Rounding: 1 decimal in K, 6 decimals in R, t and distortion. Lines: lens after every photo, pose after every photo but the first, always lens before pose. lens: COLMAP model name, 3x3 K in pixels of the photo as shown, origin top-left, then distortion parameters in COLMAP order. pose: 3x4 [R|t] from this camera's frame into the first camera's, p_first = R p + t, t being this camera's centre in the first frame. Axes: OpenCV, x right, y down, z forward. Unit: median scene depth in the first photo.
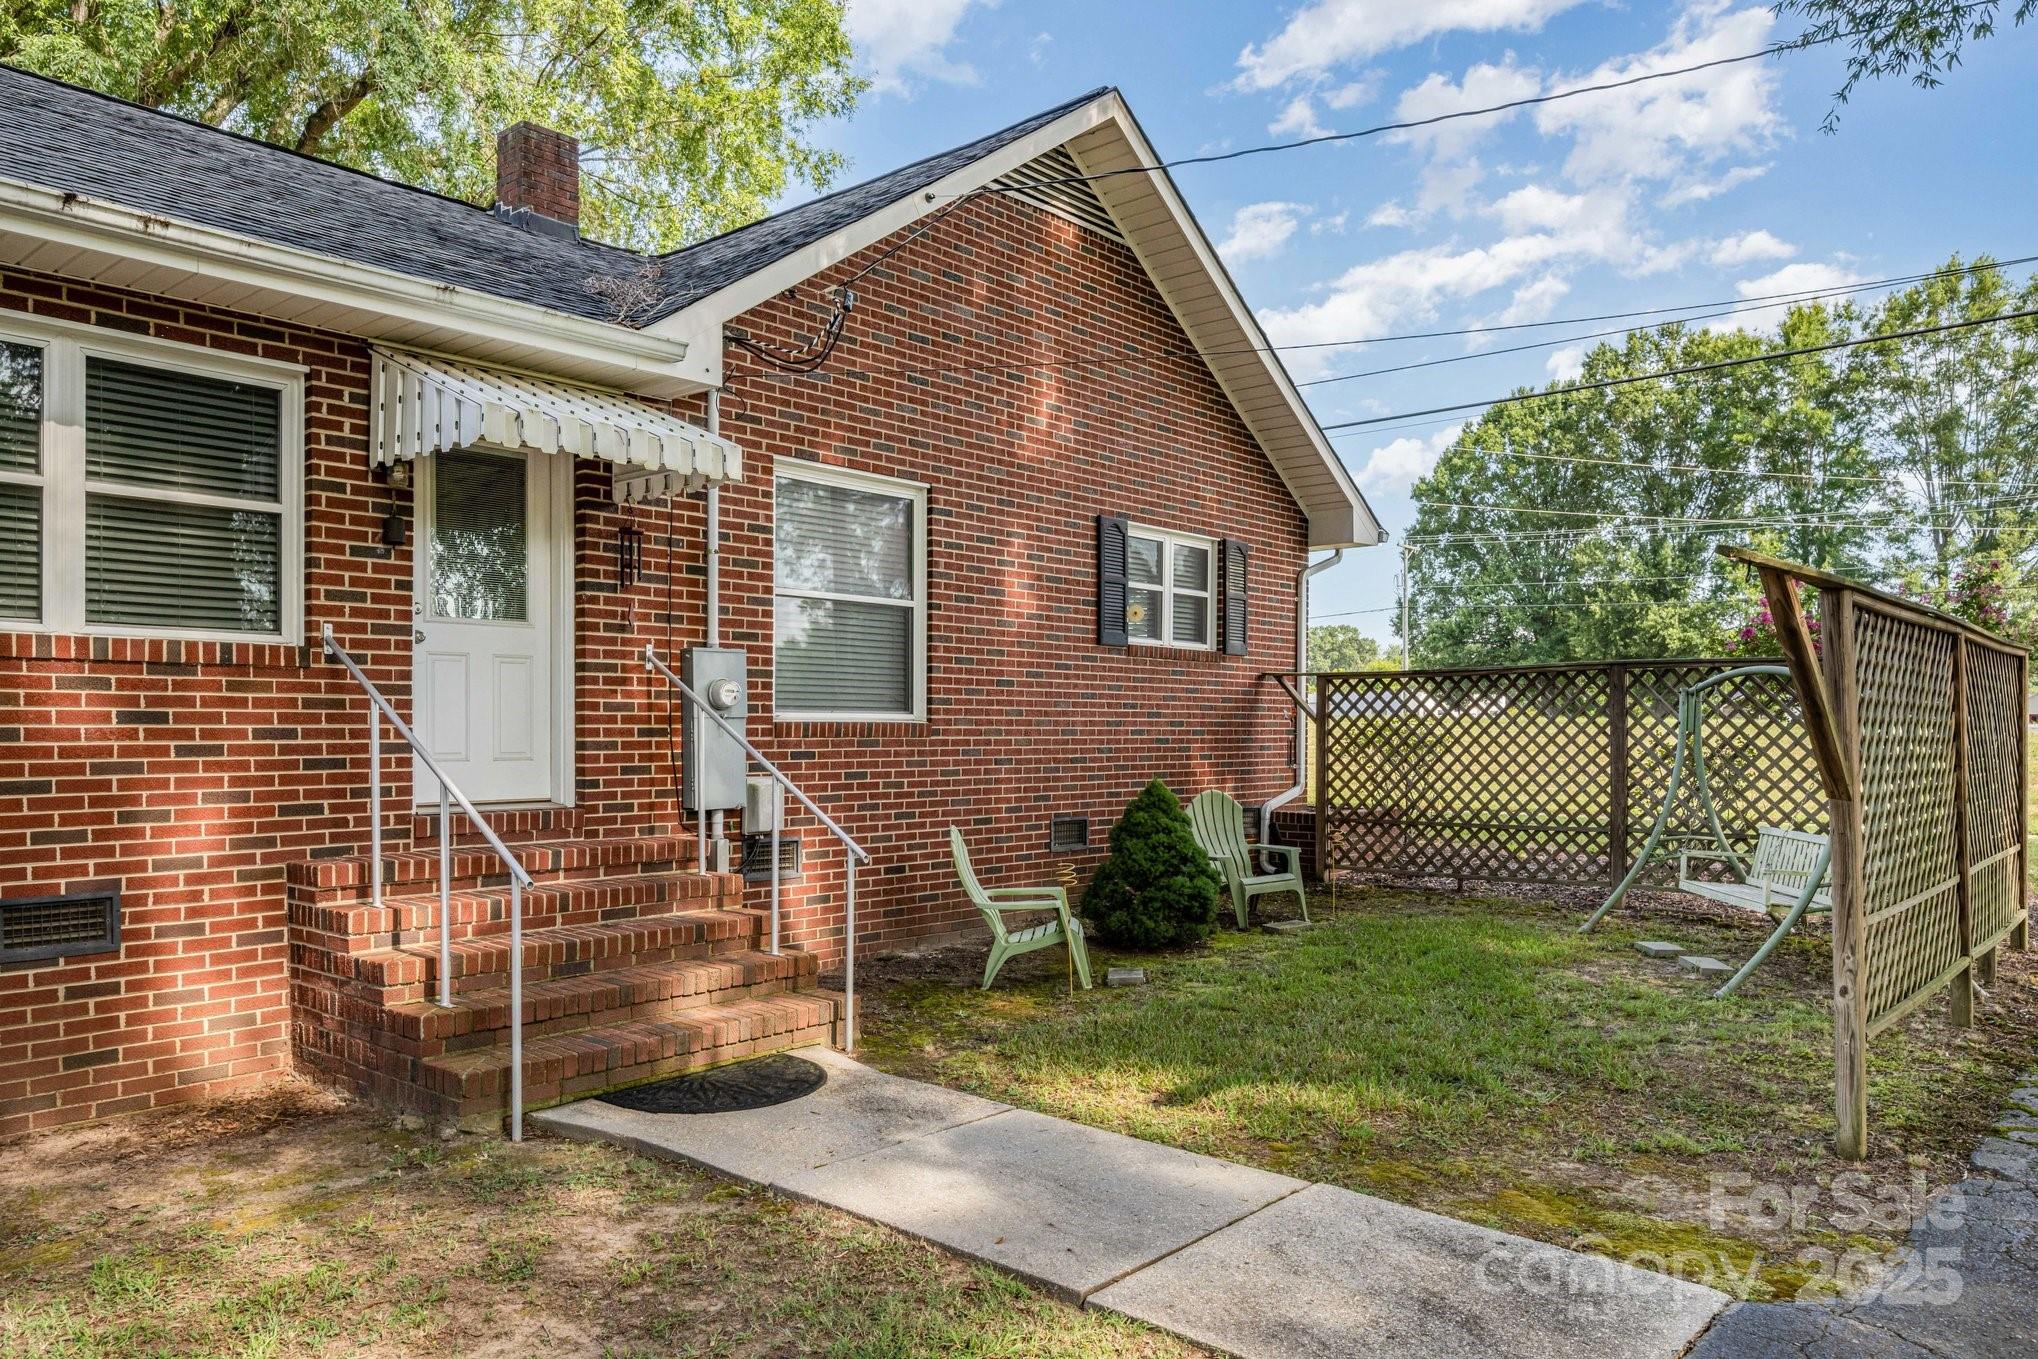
lens RADIAL K [[1431.1, 0, 1014.8], [0, 1431.1, 682.2], [0, 0, 1]] dist [-0.002838, -0.000597]
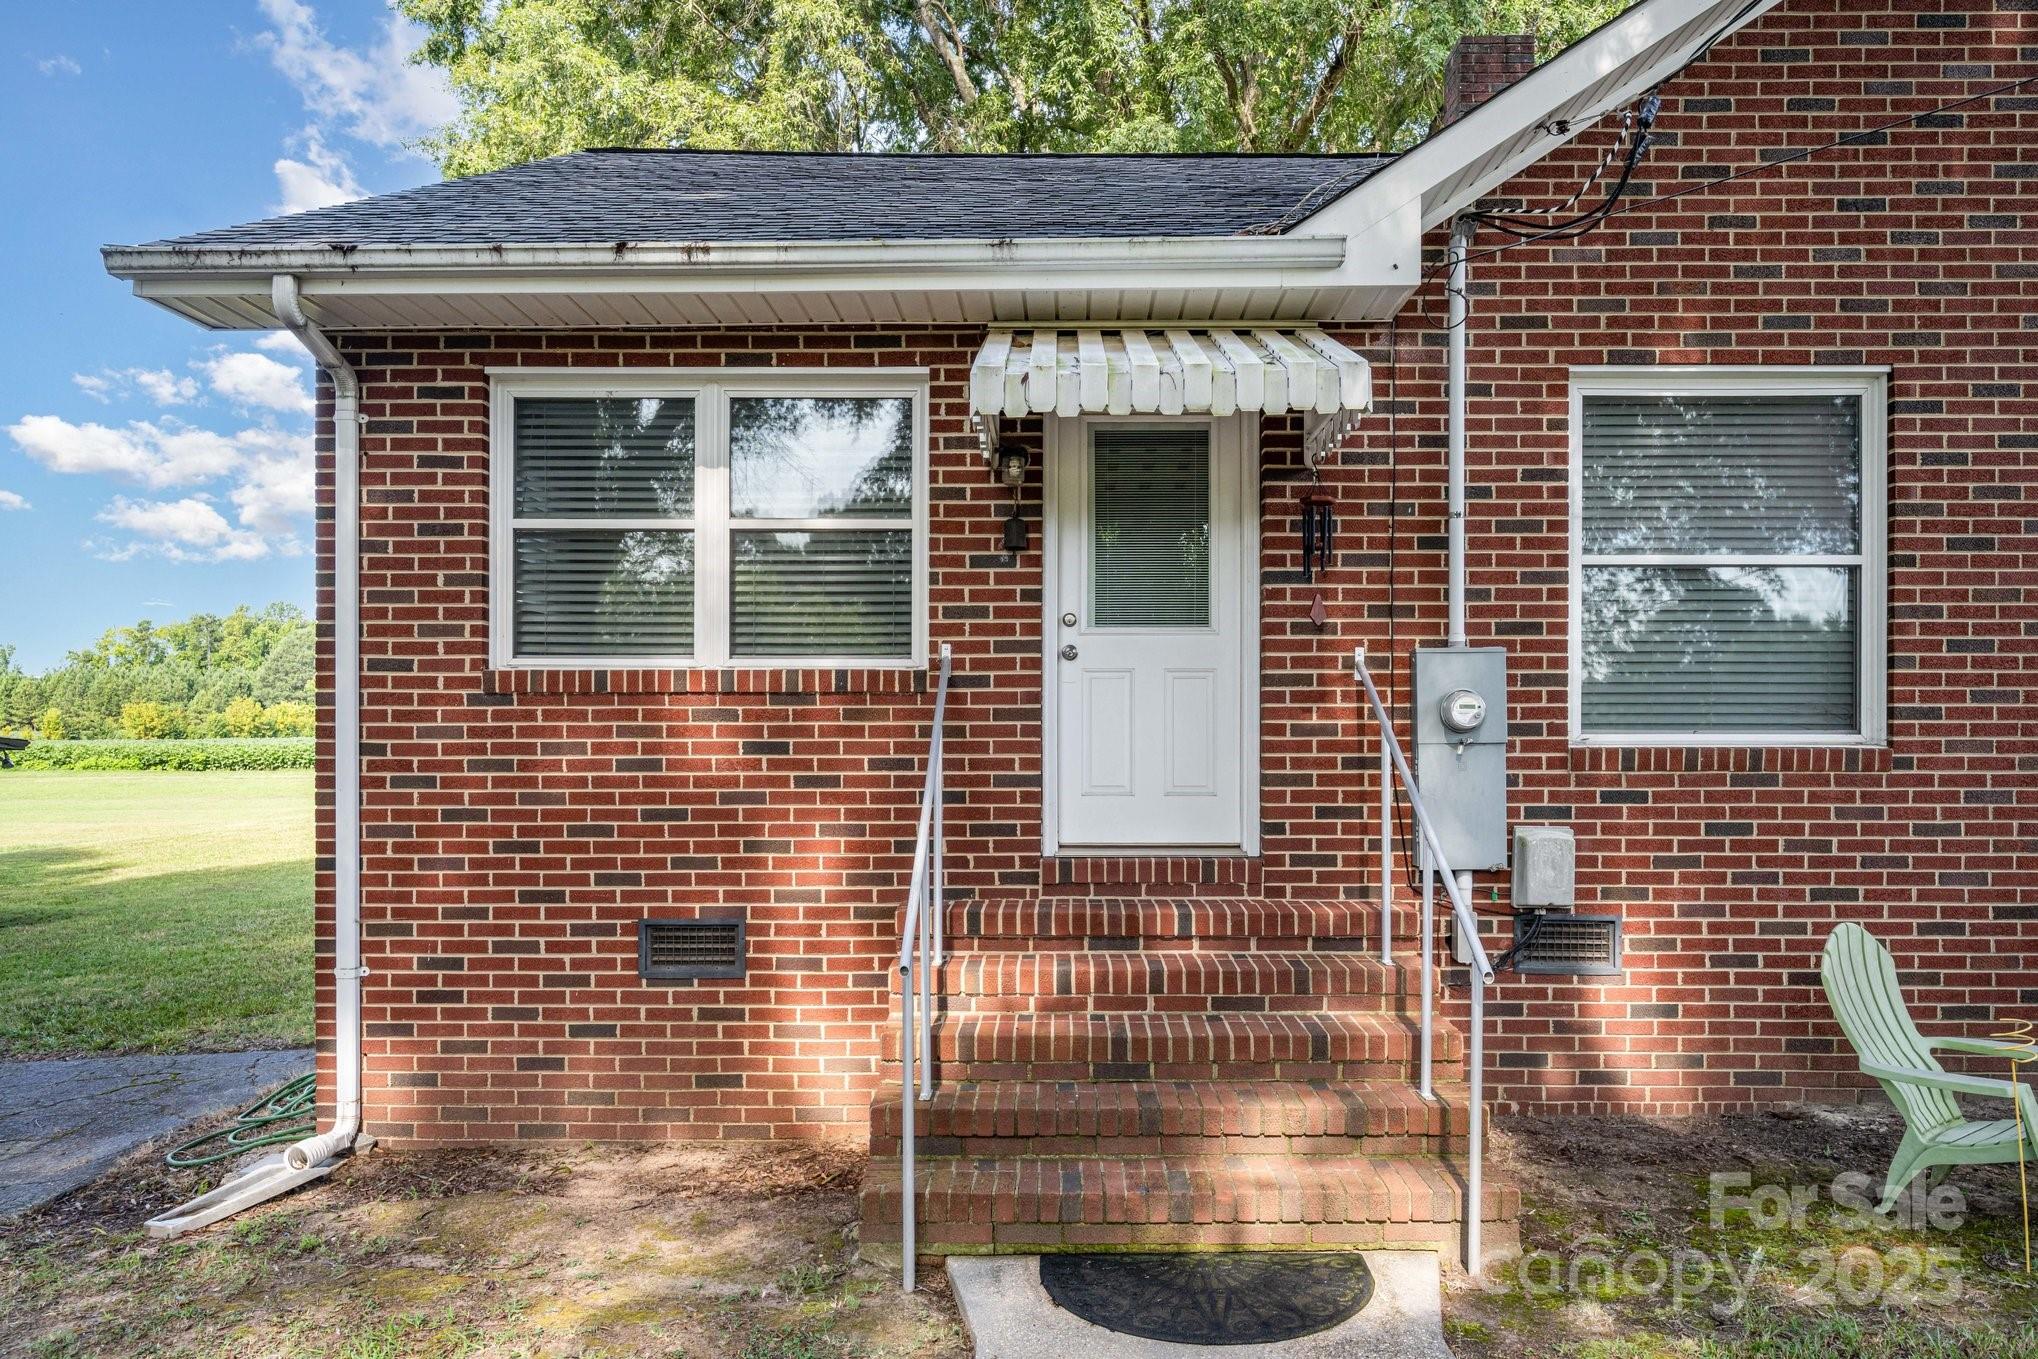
lens RADIAL K [[1431.1, 0, 1018.5], [0, 1431.1, 698.3], [0, 0, 1]] dist [-0.002838, -0.000597]
pose [[0.644905, -0.016486, -0.764085, 0.248649], [0.026839, 0.999639, 0.001084, -0.005878], [0.763792, -0.021206, 0.645114, 0.444695]]
